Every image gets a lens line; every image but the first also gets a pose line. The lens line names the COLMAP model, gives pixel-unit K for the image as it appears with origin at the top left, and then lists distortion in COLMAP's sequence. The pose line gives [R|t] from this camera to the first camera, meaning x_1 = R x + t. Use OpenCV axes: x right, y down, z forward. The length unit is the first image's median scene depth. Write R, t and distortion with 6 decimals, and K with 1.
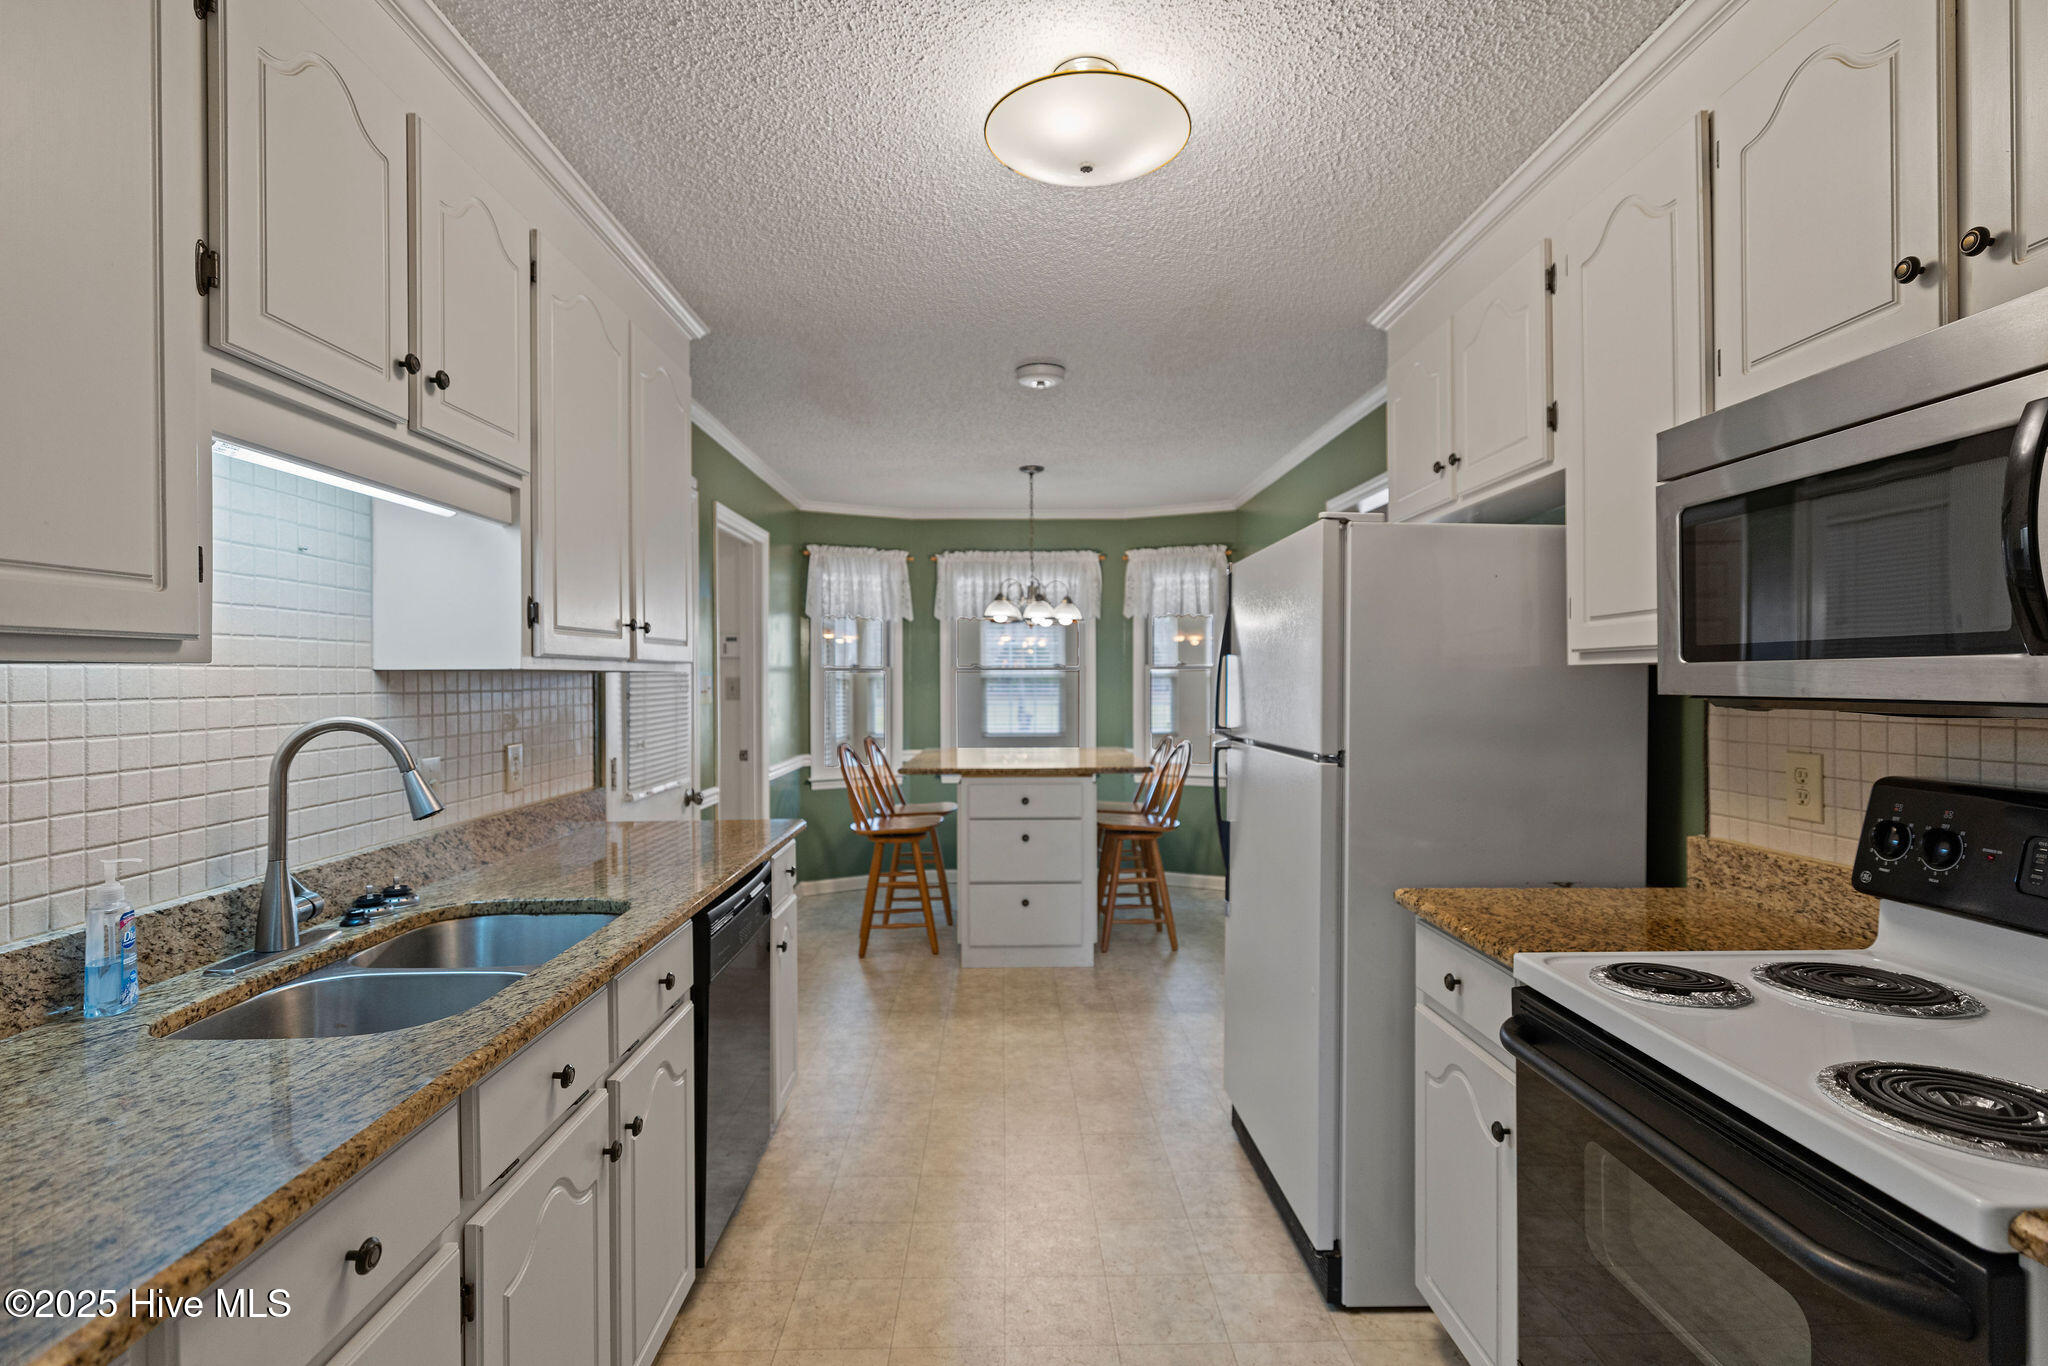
lens RADIAL K [[994.3, 0, 1024.0], [0, 994.3, 683.0], [0, 0, 1]] dist [-0.000497, -0.000311]
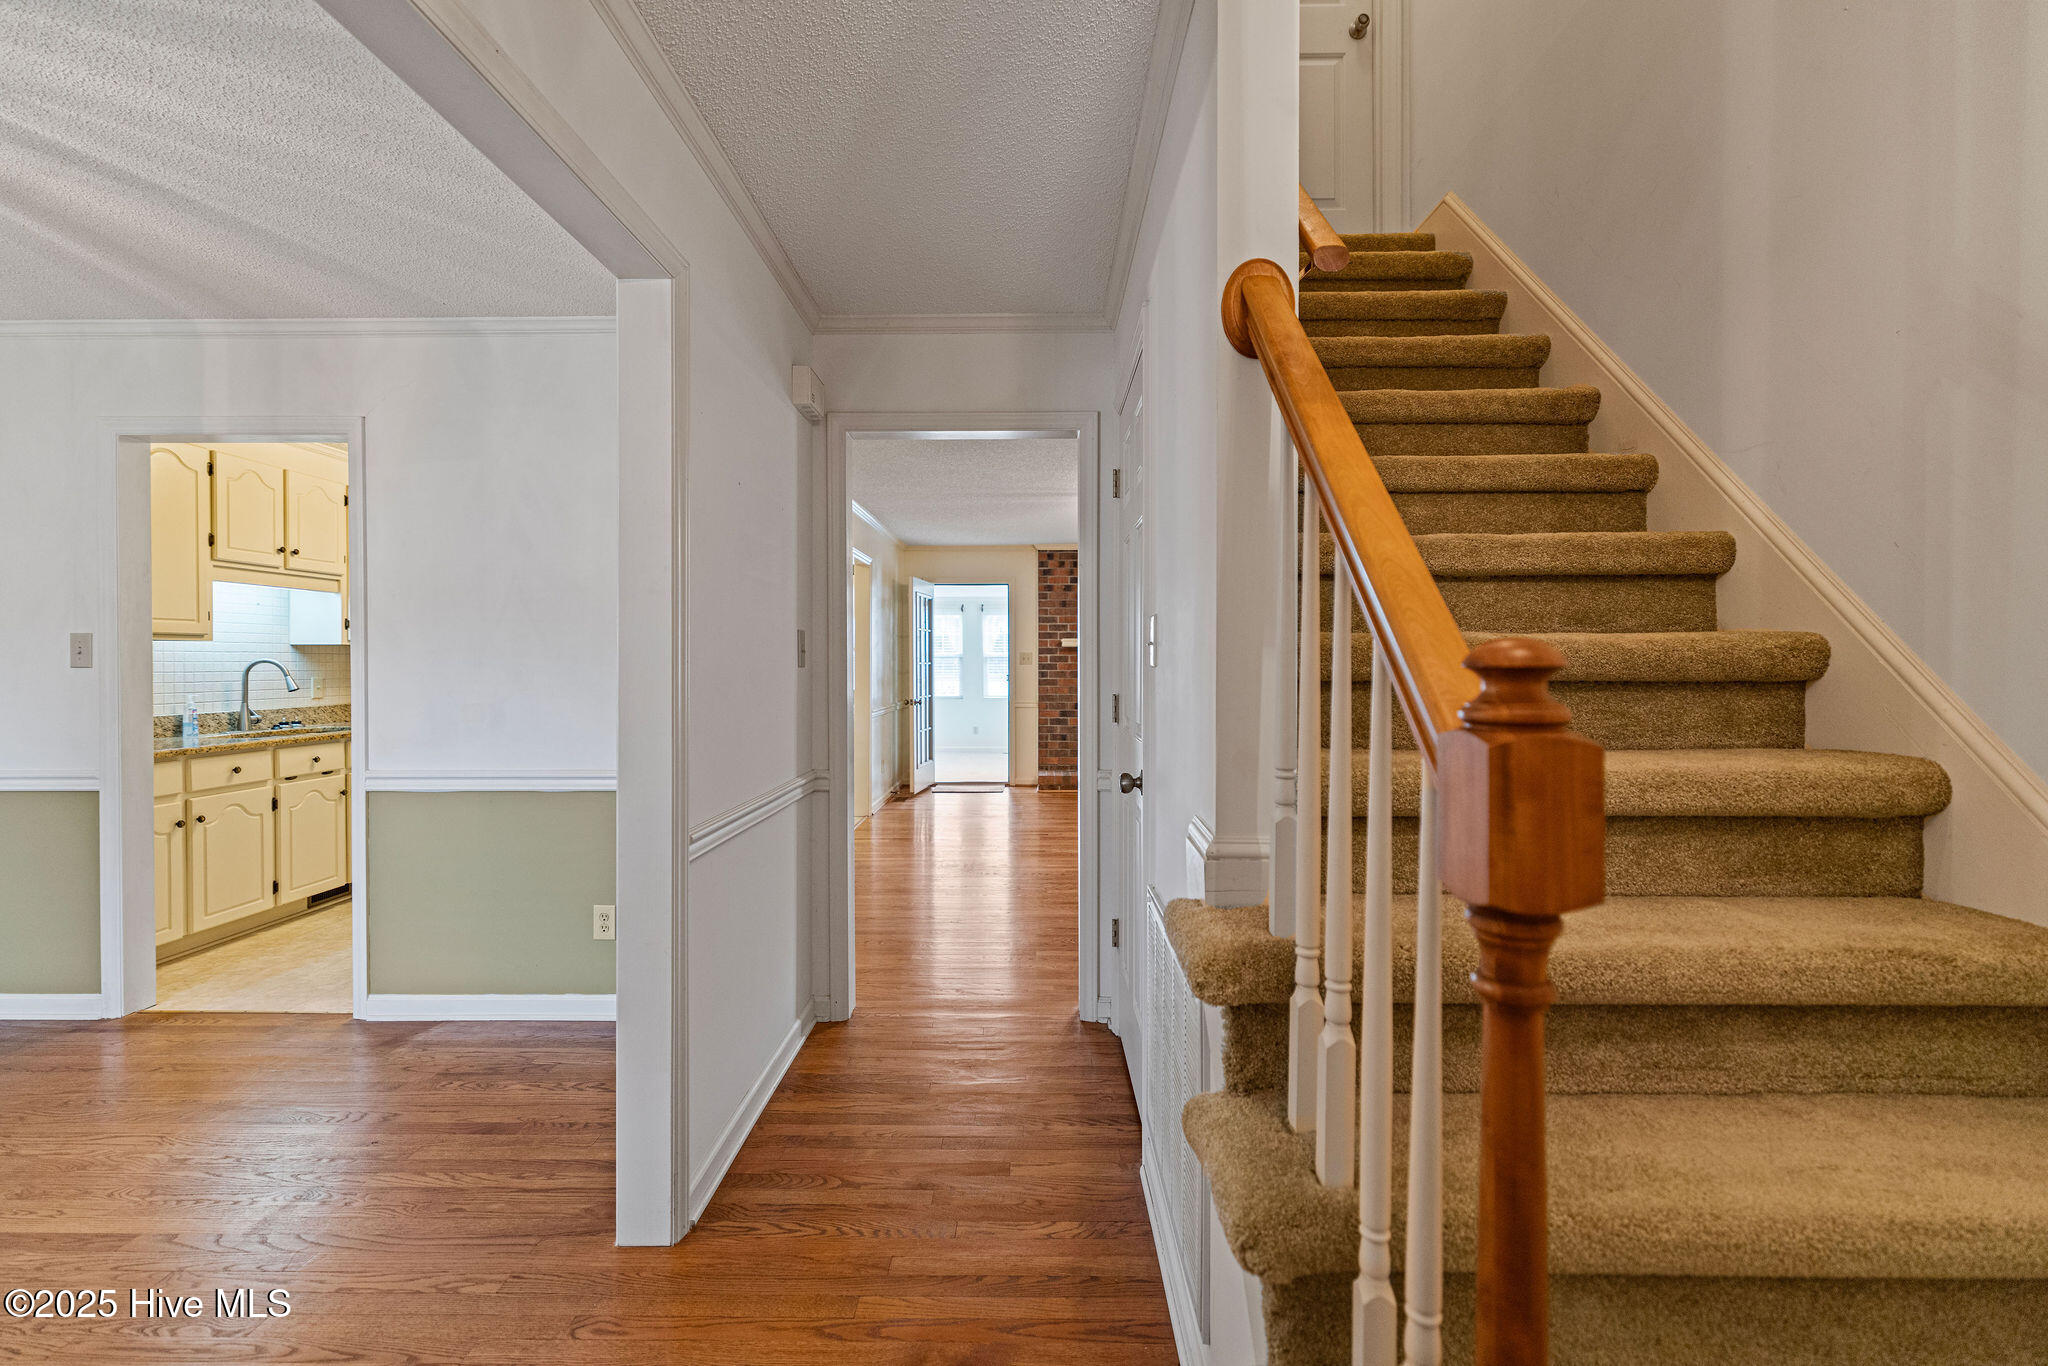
lens RADIAL K [[887.3, 0, 1024.0], [0, 887.3, 683.0], [0, 0, 1]] dist [-0.000143, 0.000015]
pose [[0.999494, 0.009209, -0.030439, 1.843474], [-0.008750, 0.999847, 0.015169, 0.048158], [0.030574, -0.014895, 0.999422, -1.779060]]
